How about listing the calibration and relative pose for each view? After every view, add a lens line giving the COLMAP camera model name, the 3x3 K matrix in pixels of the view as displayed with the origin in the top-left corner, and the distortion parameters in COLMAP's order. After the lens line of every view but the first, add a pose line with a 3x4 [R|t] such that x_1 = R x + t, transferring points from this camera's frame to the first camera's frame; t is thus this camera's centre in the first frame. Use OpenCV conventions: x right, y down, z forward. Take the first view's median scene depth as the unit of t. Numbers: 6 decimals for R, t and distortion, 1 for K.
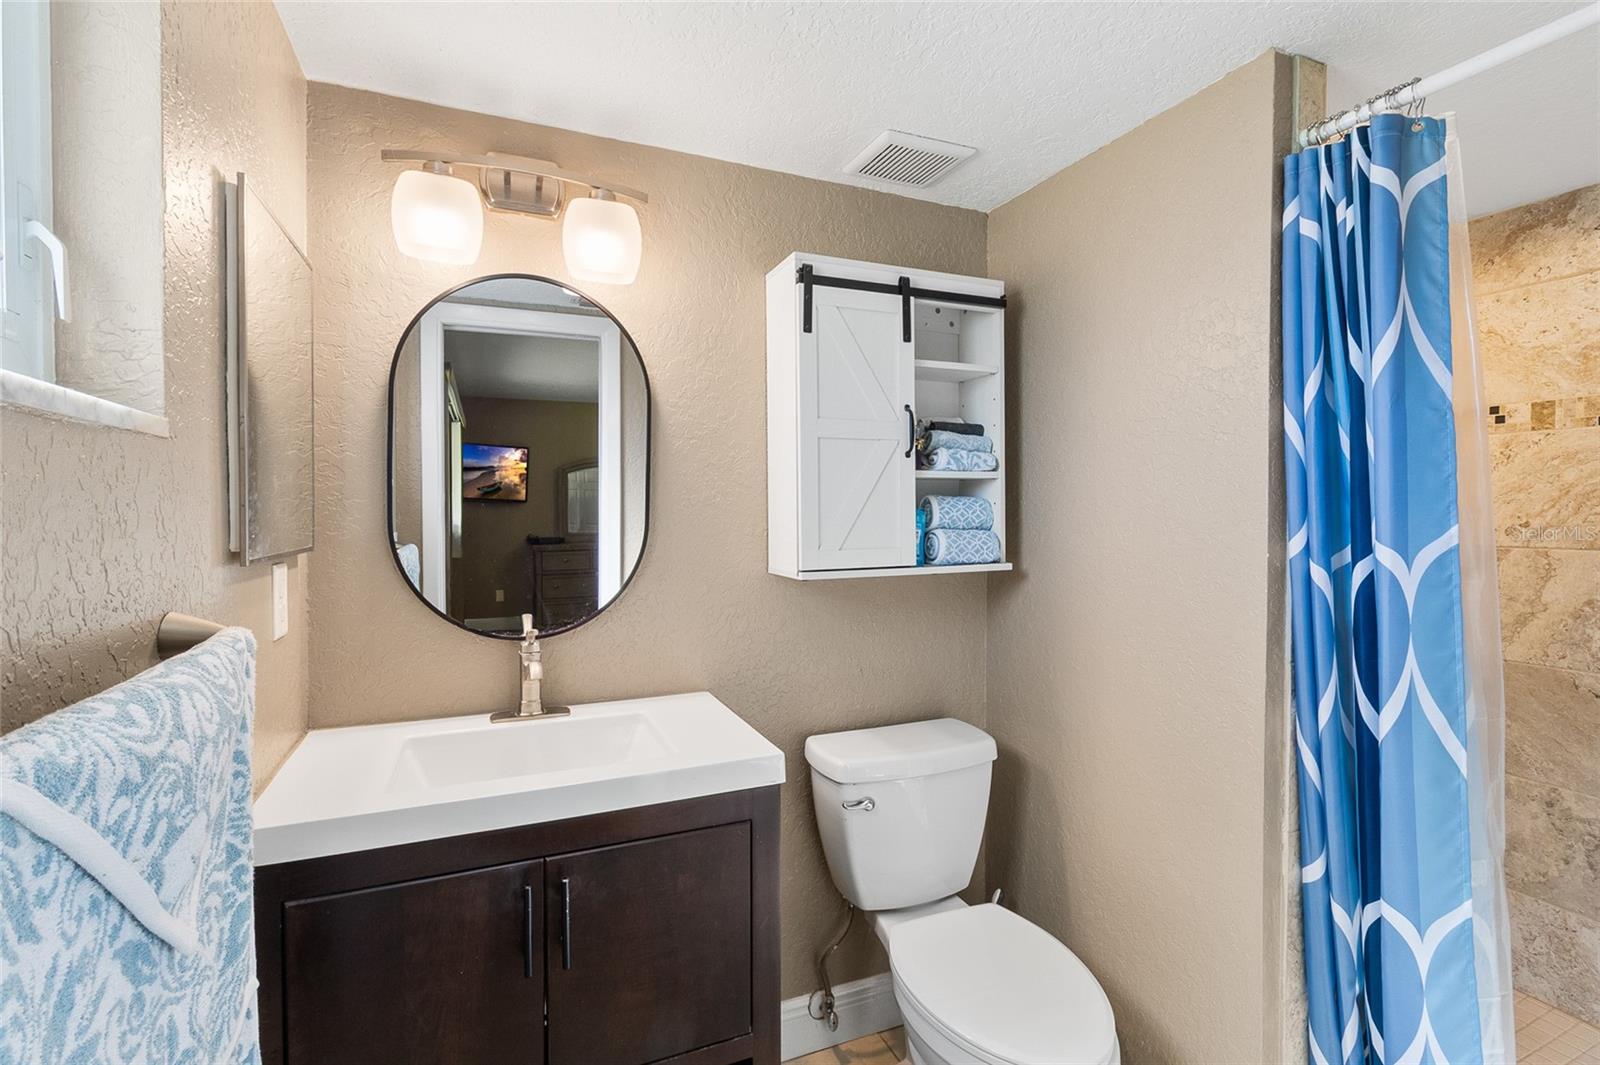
lens RADIAL K [[740.2, 0, 801.8], [0, 740.2, 523.7], [0, 0, 1]] dist [0.004448, -0.001709]
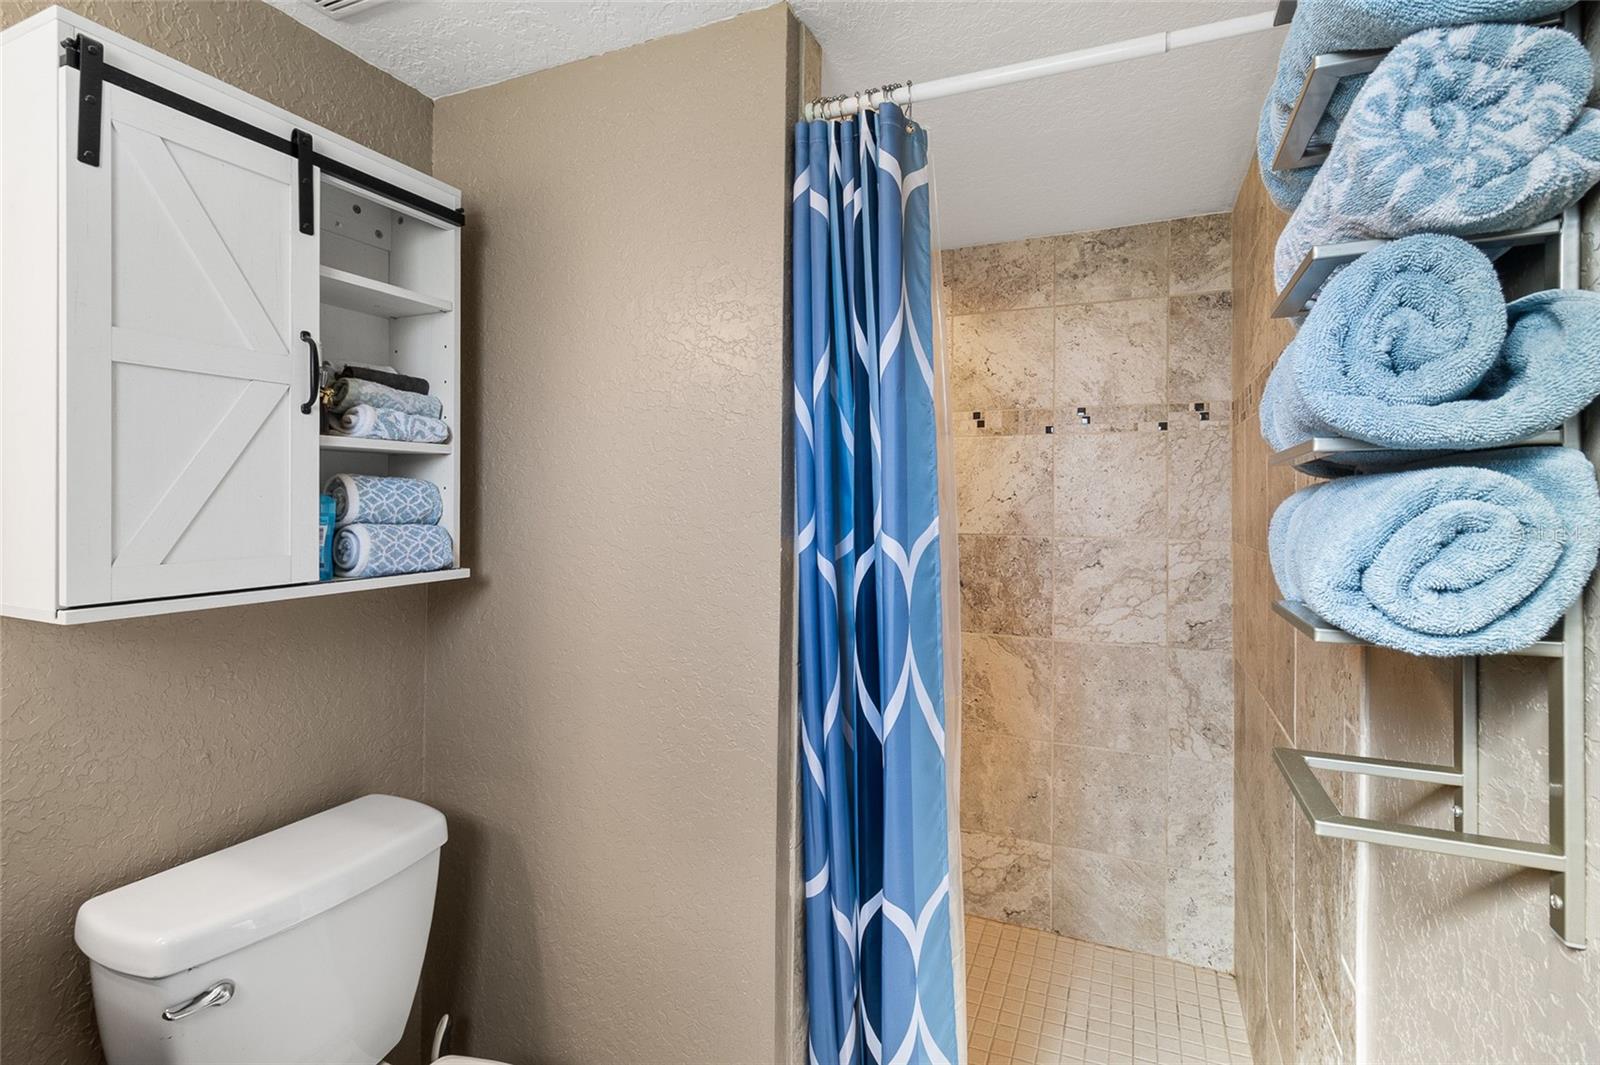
lens RADIAL K [[740.2, 0, 806.3], [0, 740.2, 498.1], [0, 0, 1]] dist [0.004448, -0.001709]
pose [[0.729362, 0.011196, 0.684037, 0.021839], [0.001066, 0.999846, -0.017502, -0.004474], [-0.684128, 0.013494, 0.729238, 0.248840]]
